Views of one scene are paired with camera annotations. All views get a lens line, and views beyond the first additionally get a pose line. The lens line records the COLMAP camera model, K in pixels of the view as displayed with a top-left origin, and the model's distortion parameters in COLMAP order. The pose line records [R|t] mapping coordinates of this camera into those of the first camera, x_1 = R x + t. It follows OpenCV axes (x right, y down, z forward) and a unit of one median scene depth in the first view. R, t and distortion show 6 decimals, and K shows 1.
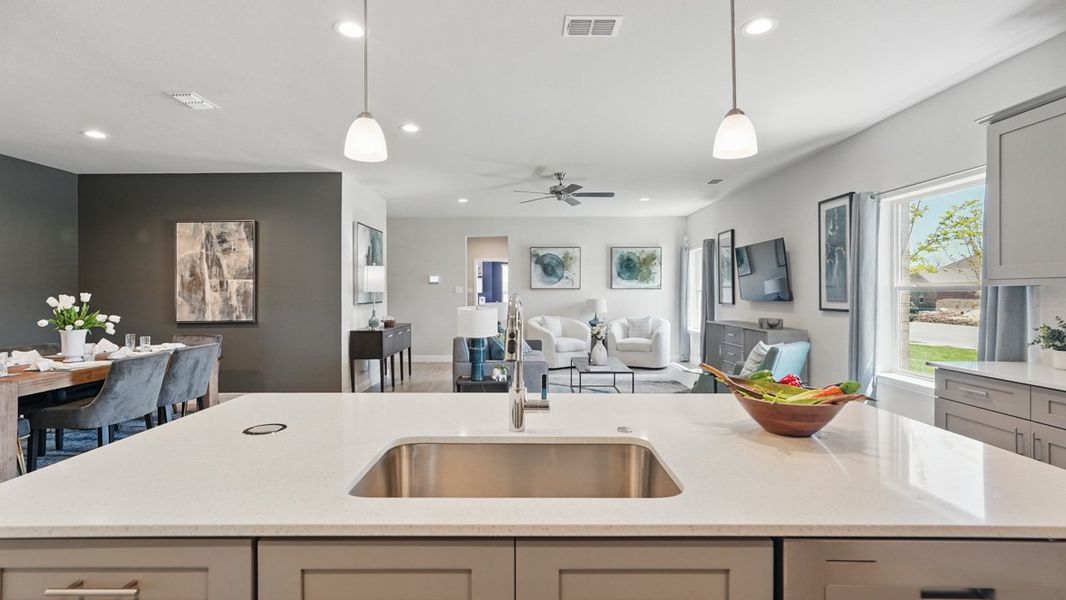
lens RADIAL K [[476.9, 0, 529.0], [0, 476.9, 289.4], [0, 0, 1]] dist [-0.012604, 0.006083]
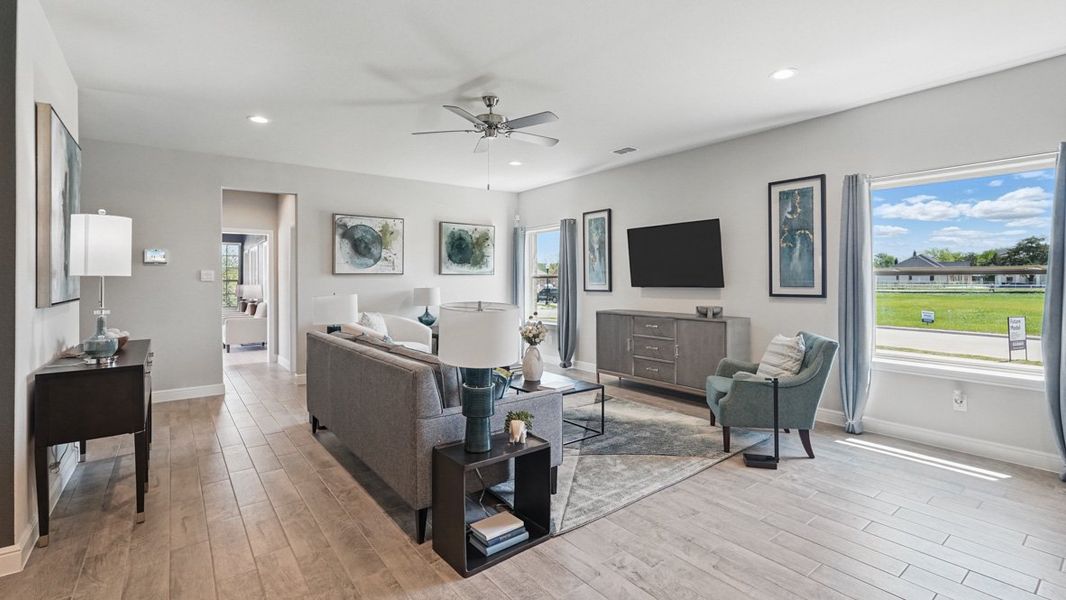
lens RADIAL K [[476.9, 0, 529.3], [0, 476.9, 277.2], [0, 0, 1]] dist [-0.012604, 0.006083]
pose [[0.793388, 0.002259, 0.608711, -0.302393], [-0.001142, 0.999997, -0.002223, 0.006948], [-0.608715, 0.001069, 0.793389, 0.459185]]
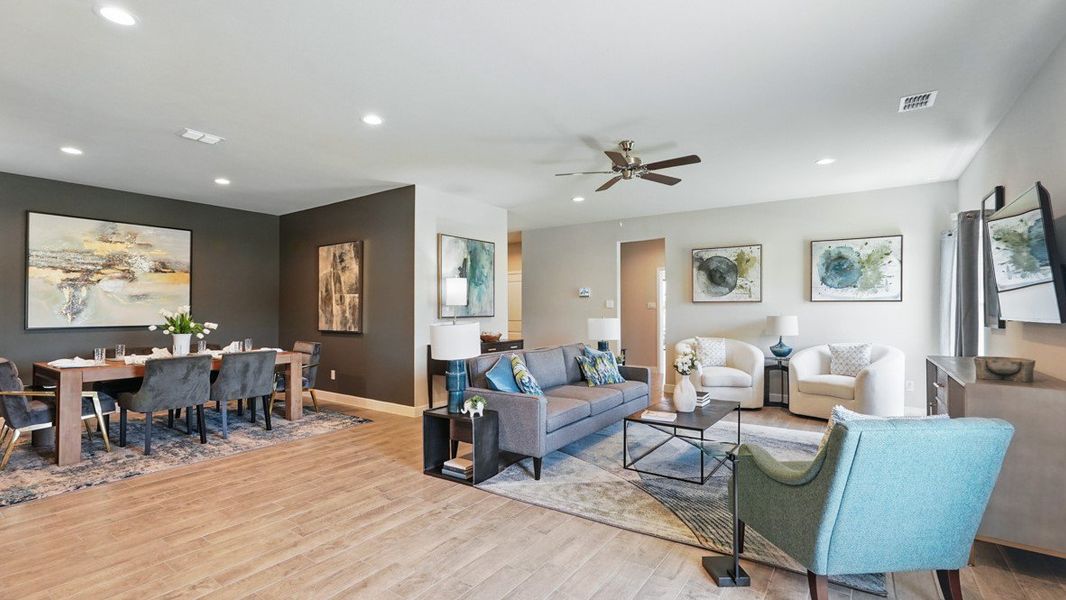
lens RADIAL K [[476.9, 0, 532.0], [0, 476.9, 304.8], [0, 0, 1]] dist [-0.012604, 0.006083]
pose [[0.819780, -0.002949, -0.572671, 0.375722], [0.001430, 0.999994, -0.003103, 0.008032], [0.572677, 0.001725, 0.819779, 0.328994]]
